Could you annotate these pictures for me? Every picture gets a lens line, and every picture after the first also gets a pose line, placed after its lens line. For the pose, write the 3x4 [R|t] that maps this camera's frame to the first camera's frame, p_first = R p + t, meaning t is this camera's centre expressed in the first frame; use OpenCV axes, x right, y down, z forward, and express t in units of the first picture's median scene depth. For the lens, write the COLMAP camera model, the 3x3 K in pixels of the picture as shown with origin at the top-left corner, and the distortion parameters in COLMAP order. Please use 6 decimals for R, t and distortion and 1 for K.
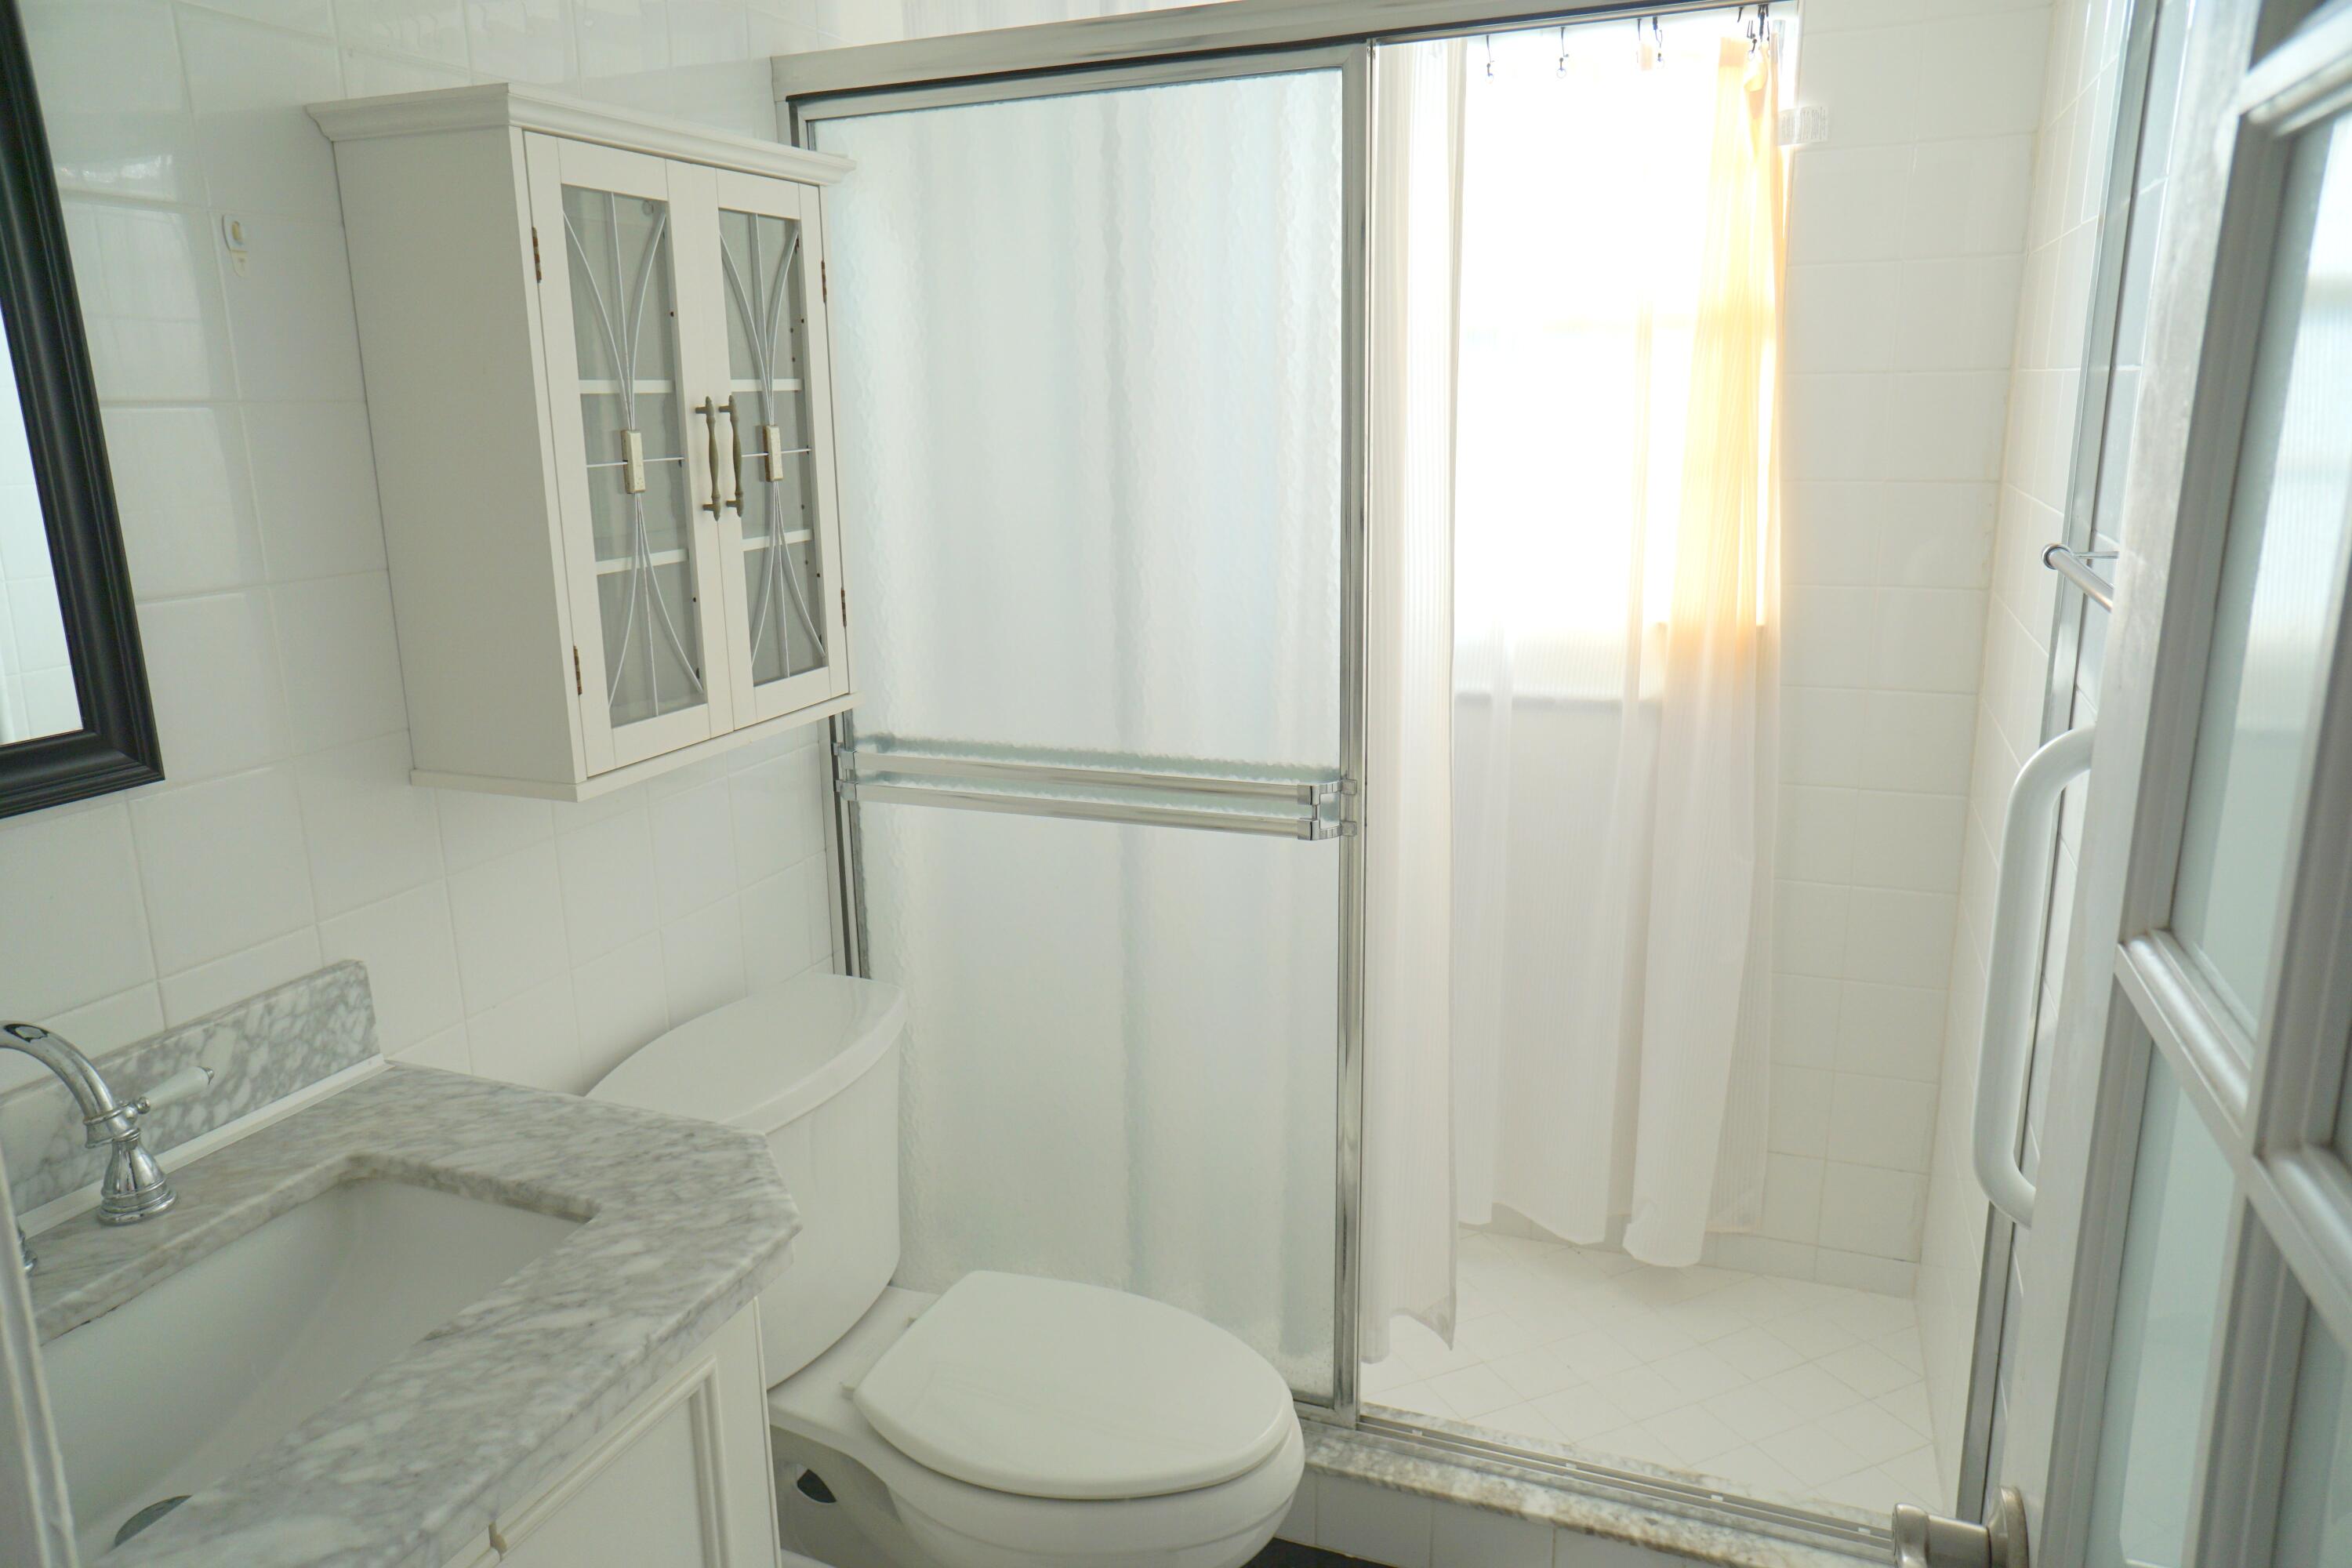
lens RADIAL K [[1595.6, 0, 1150.9], [0, 1595.6, 783.8], [0, 0, 1]] dist [-0.071542, 0.099838]
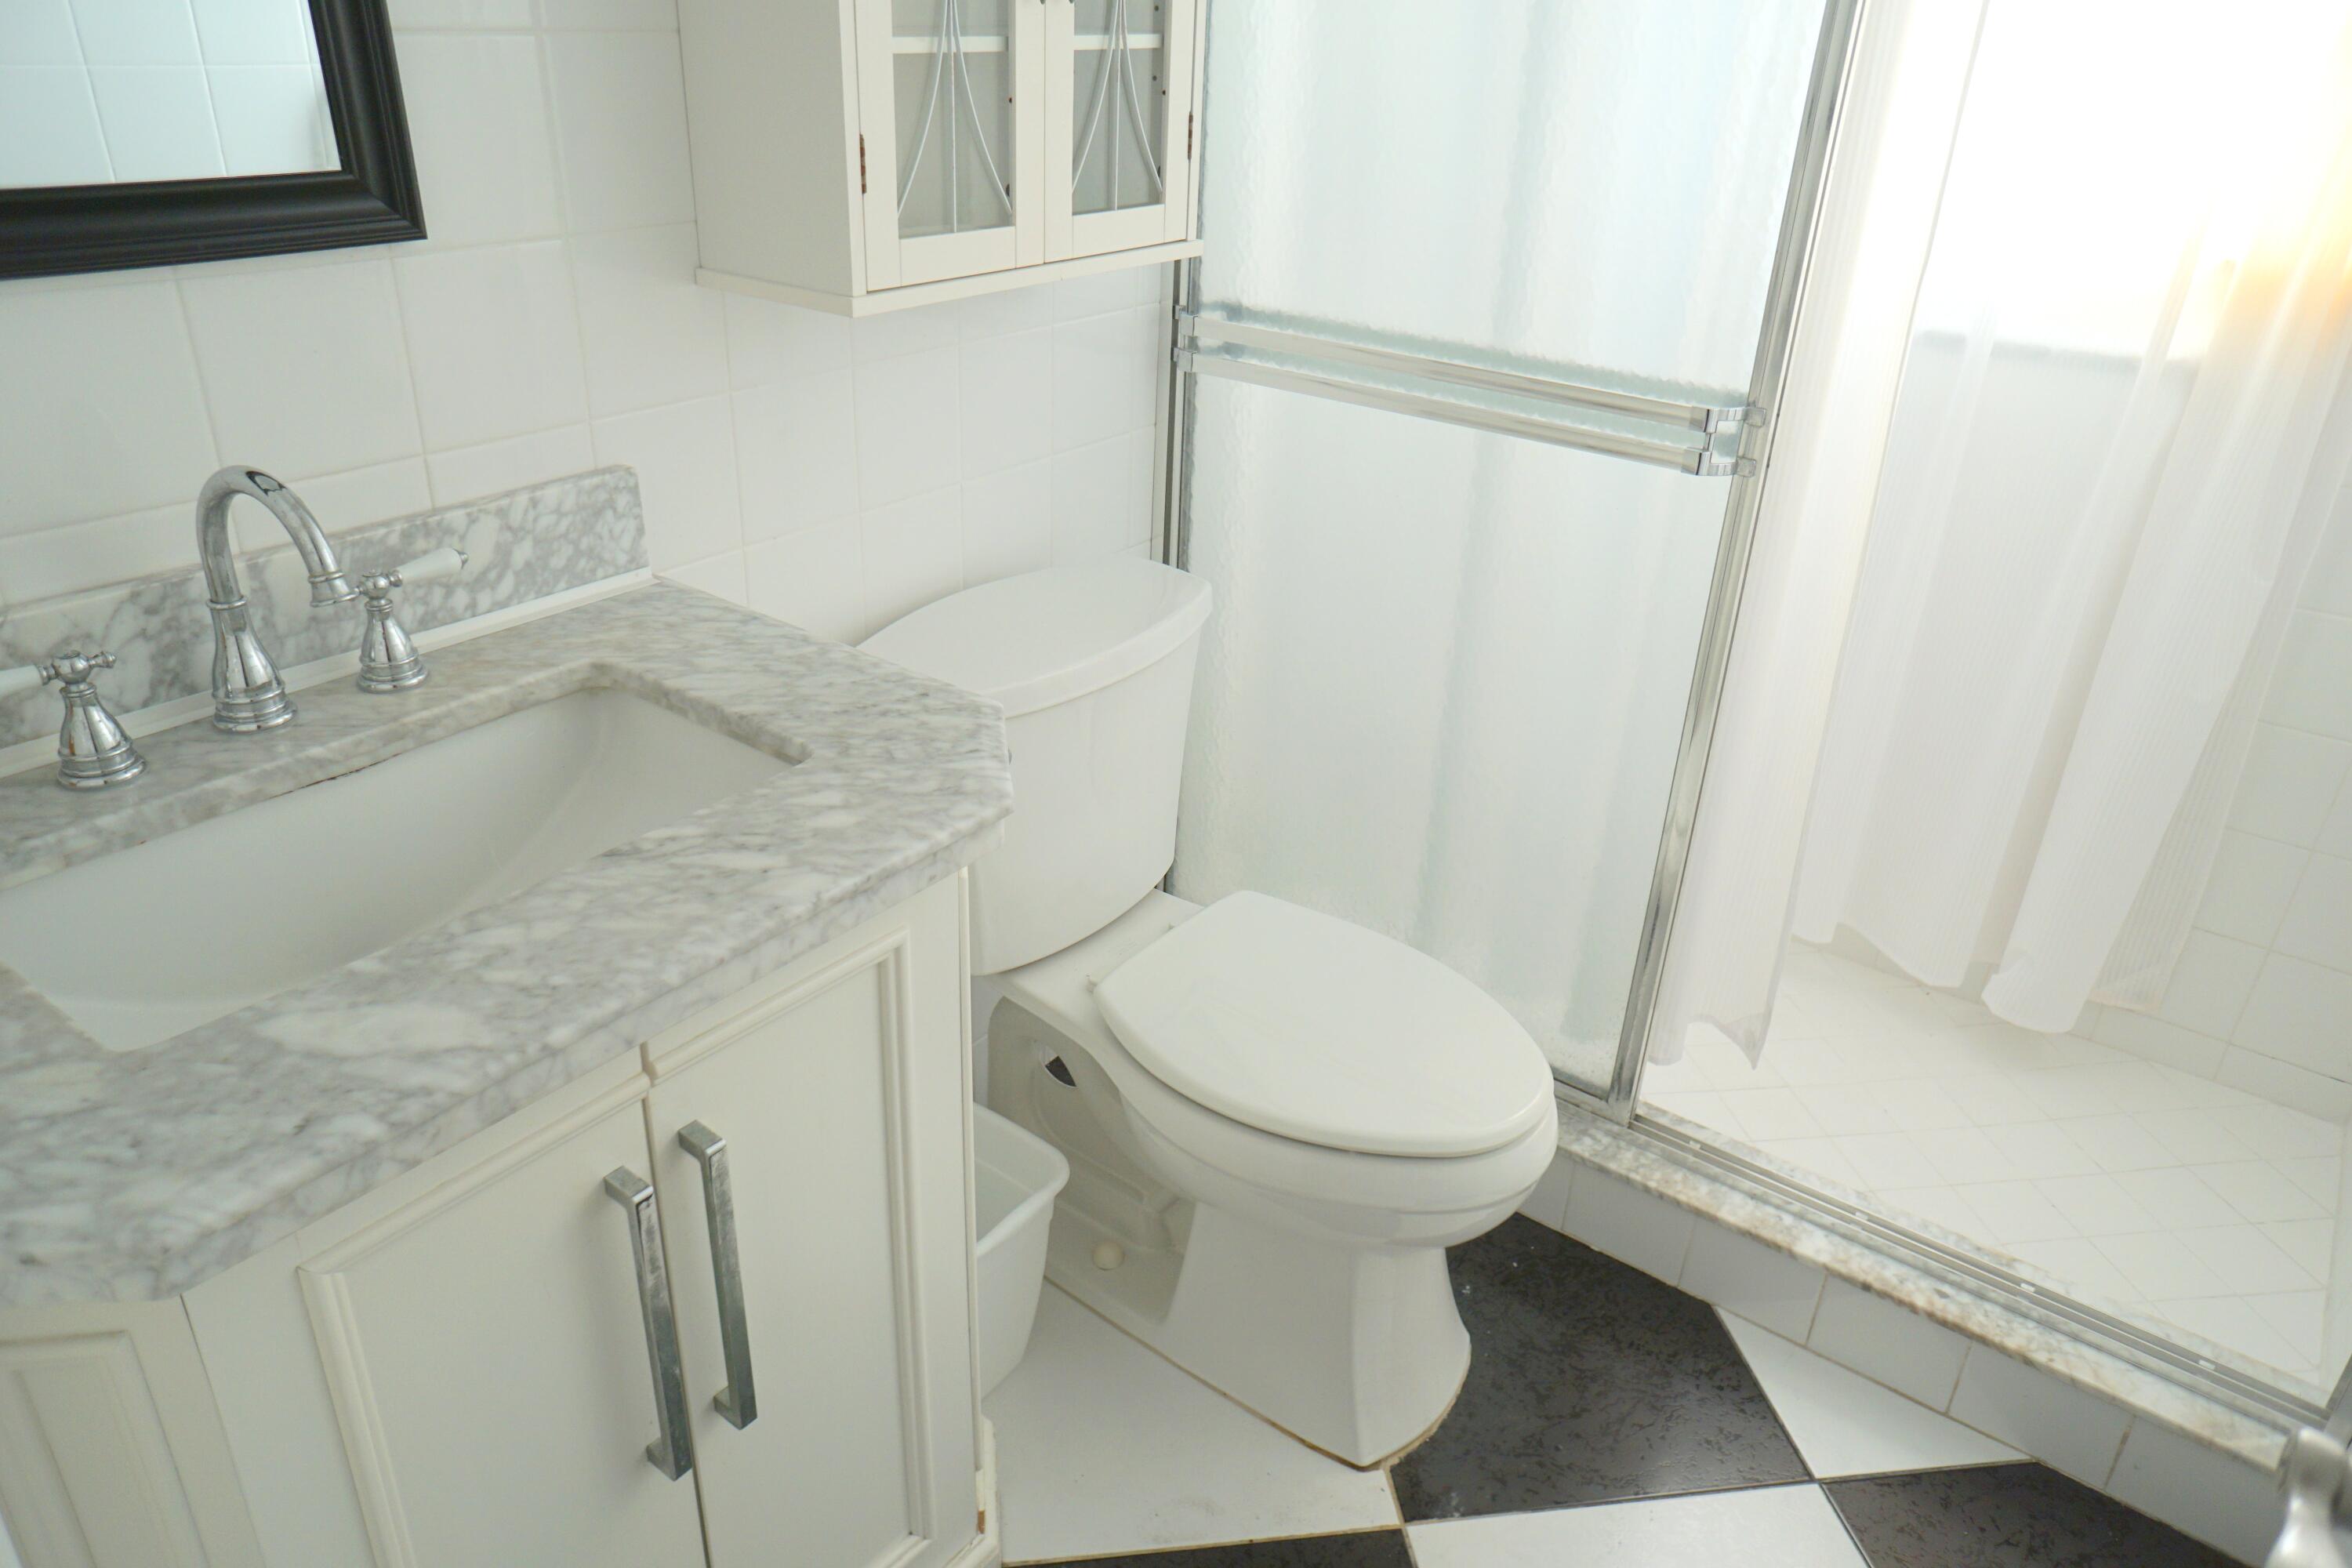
lens RADIAL K [[1595.6, 0, 1150.9], [0, 1595.6, 783.8], [0, 0, 1]] dist [-0.071542, 0.099838]
pose [[0.961551, 0.167432, -0.217686, 0.043006], [-0.113119, 0.963759, 0.241603, 0.031031], [0.250249, -0.207689, 0.945643, 0.136320]]
